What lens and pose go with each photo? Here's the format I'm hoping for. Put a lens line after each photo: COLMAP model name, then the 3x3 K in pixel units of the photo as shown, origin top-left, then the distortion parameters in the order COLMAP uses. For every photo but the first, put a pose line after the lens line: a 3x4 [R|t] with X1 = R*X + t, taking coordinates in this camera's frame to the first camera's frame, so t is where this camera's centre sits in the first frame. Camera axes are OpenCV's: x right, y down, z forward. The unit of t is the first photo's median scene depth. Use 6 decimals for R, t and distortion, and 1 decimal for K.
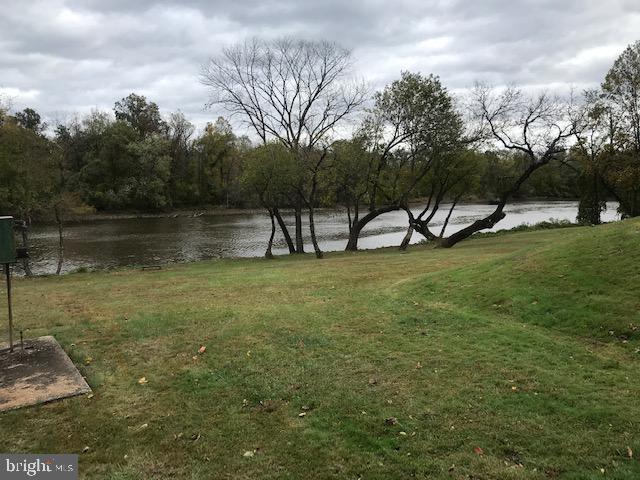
lens RADIAL K [[518.6, 0, 318.1], [0, 518.6, 232.0], [0, 0, 1]] dist [0.016019, -0.003985]
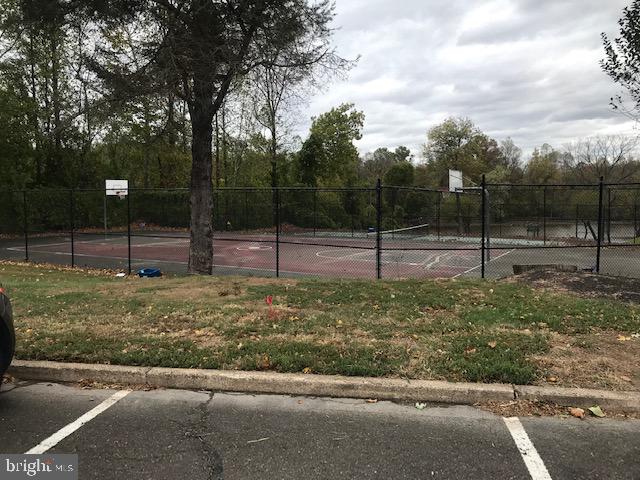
lens RADIAL K [[518.6, 0, 318.1], [0, 518.6, 232.0], [0, 0, 1]] dist [0.016019, -0.003985]
pose [[0.837517, 0.047283, -0.544361, 0.037200], [-0.057118, 0.998367, -0.001160, 0.014452], [0.543417, 0.032065, 0.838850, -0.335860]]
